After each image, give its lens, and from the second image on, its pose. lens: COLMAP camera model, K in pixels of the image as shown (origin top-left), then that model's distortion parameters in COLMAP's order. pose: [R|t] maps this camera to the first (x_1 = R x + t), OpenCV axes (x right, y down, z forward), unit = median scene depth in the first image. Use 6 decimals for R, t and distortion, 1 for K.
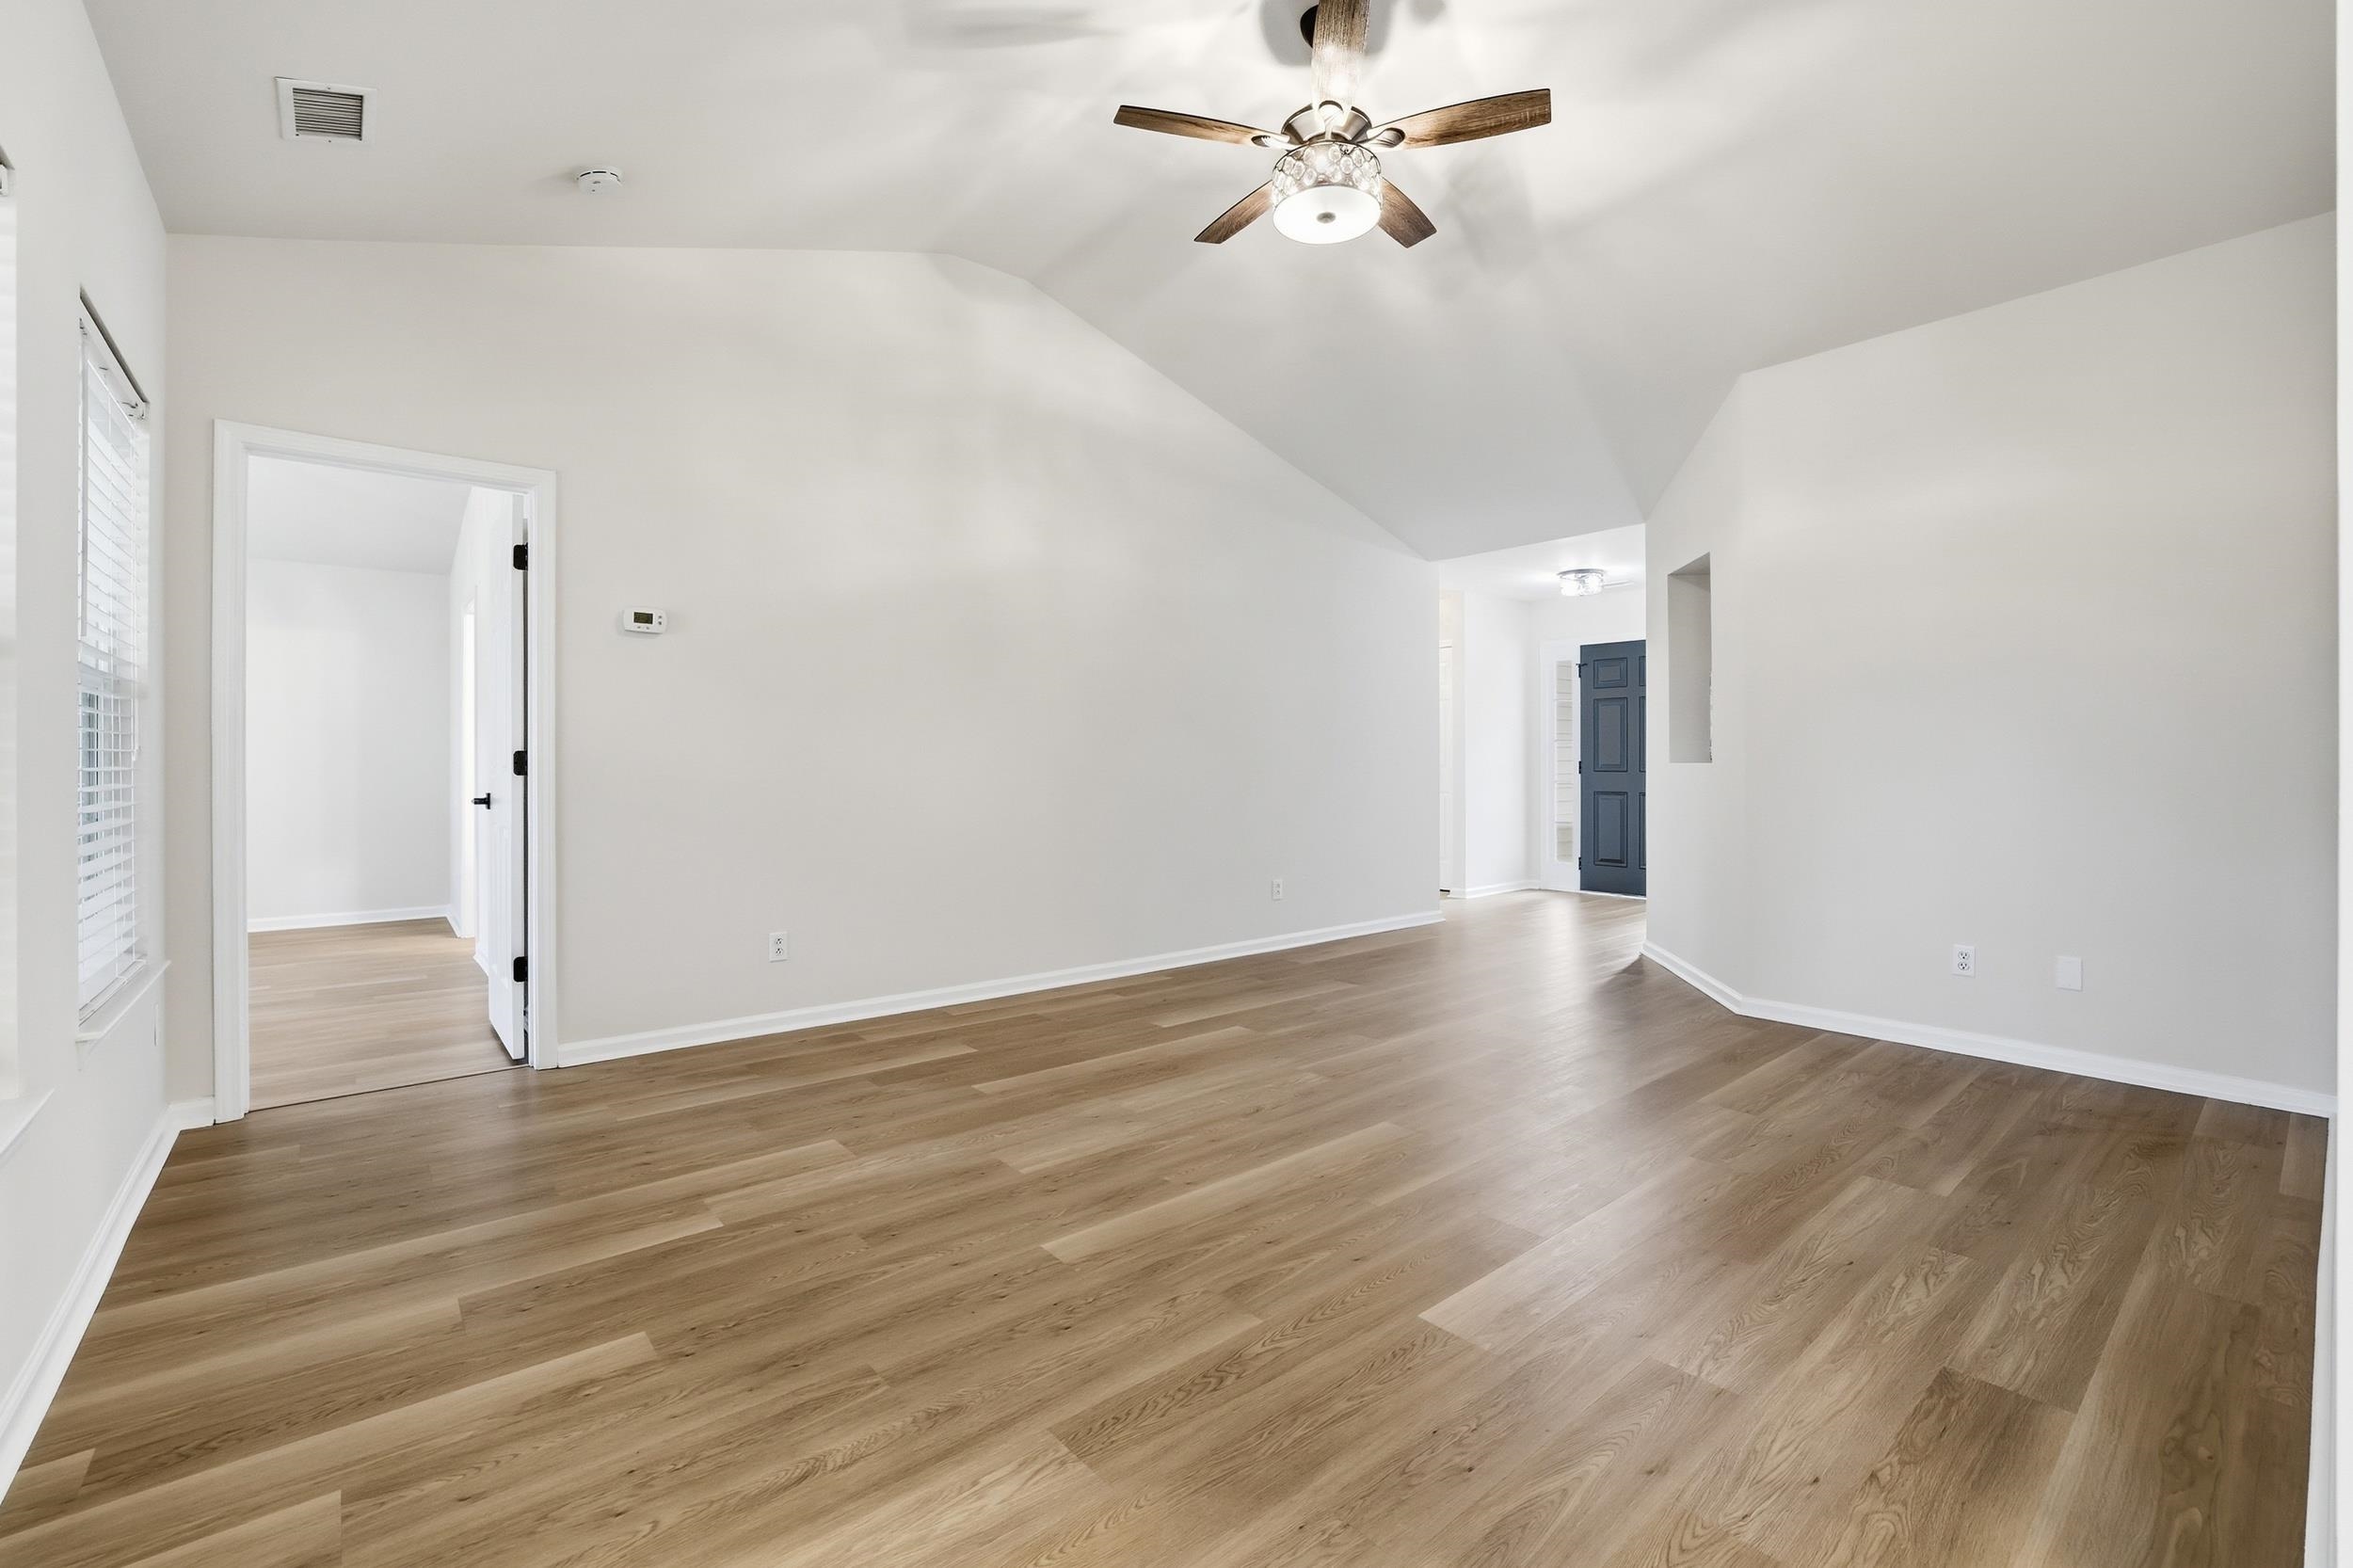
lens RADIAL K [[1018.2, 0, 1166.5], [0, 1018.2, 773.3], [0, 0, 1]] dist [-0.023800, 0.002015]
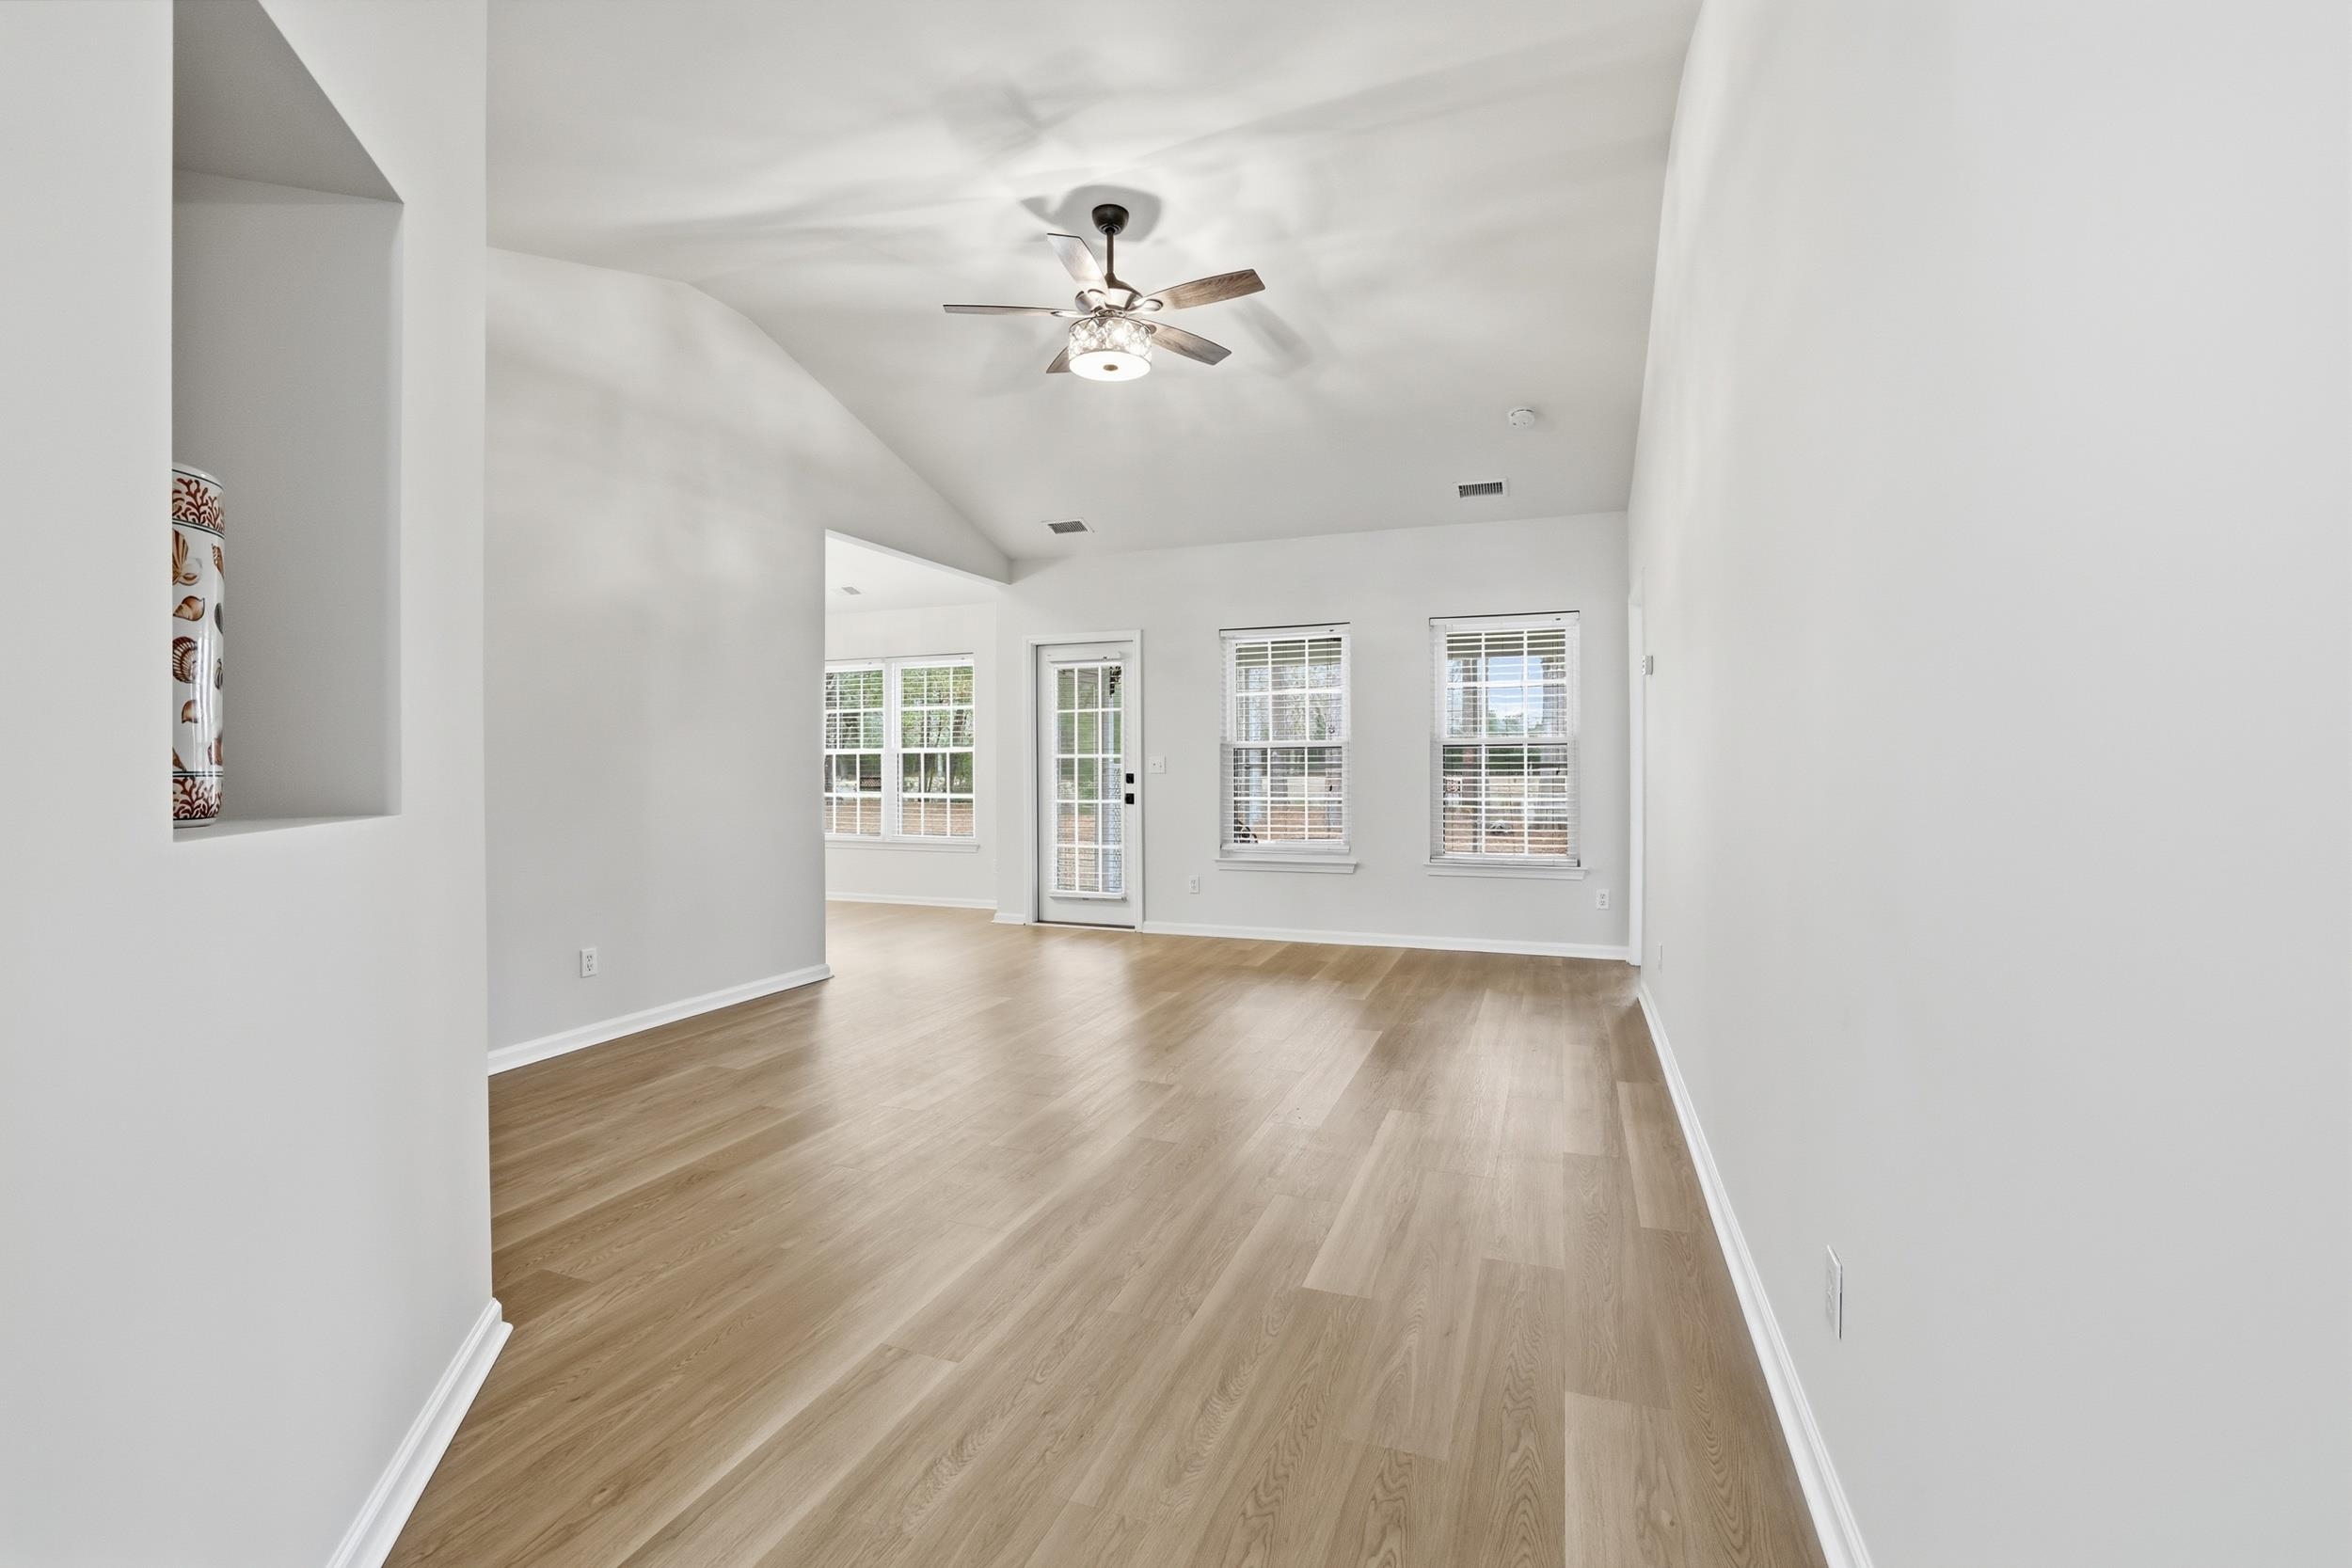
lens RADIAL K [[1017.7, 0, 1186.2], [0, 1017.7, 764.4], [0, 0, 1]] dist [-0.023800, 0.002015]
pose [[-0.868492, 0.000197, -0.495703, 0.829892], [-0.003489, 0.999973, 0.006509, -0.055630], [0.495691, 0.007383, -0.868468, 2.511196]]
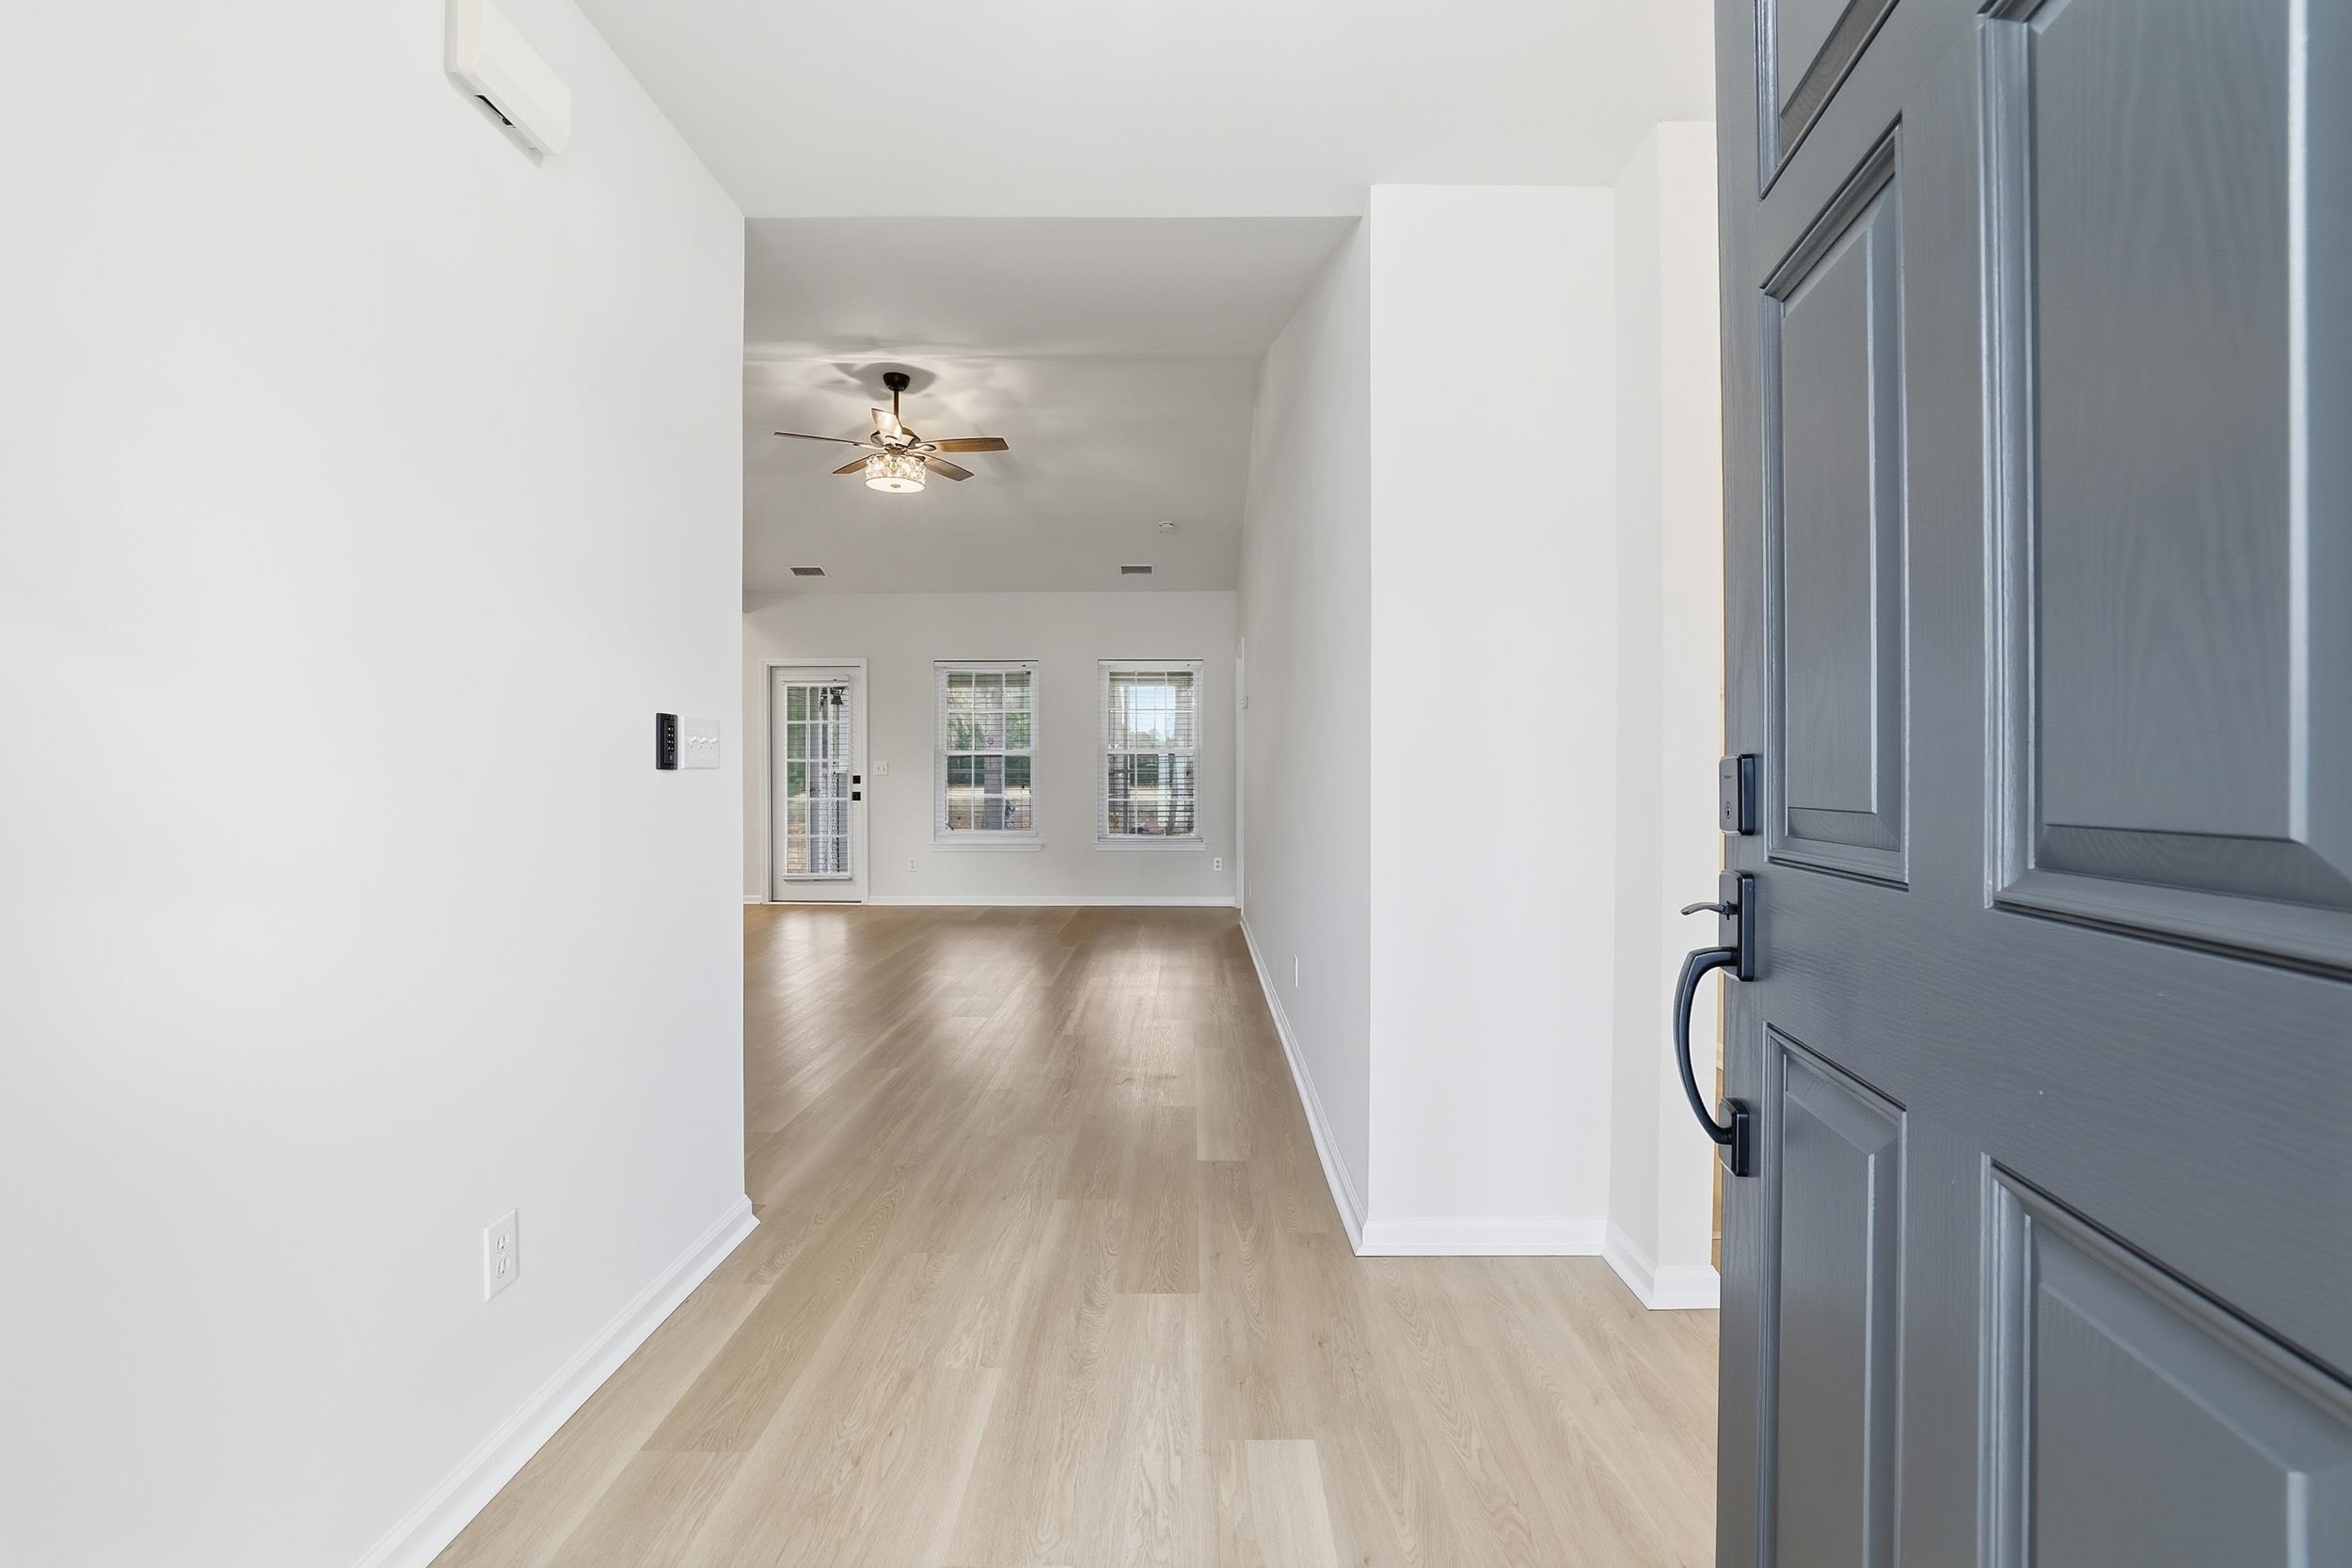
lens RADIAL K [[1017.7, 0, 1178.3], [0, 1017.7, 777.0], [0, 0, 1]] dist [-0.023800, 0.002015]
pose [[-0.648423, -0.000942, -0.761280, 1.426619], [-0.007810, 0.999955, 0.005415, -0.033772], [0.761240, 0.009457, -0.648401, 2.996658]]
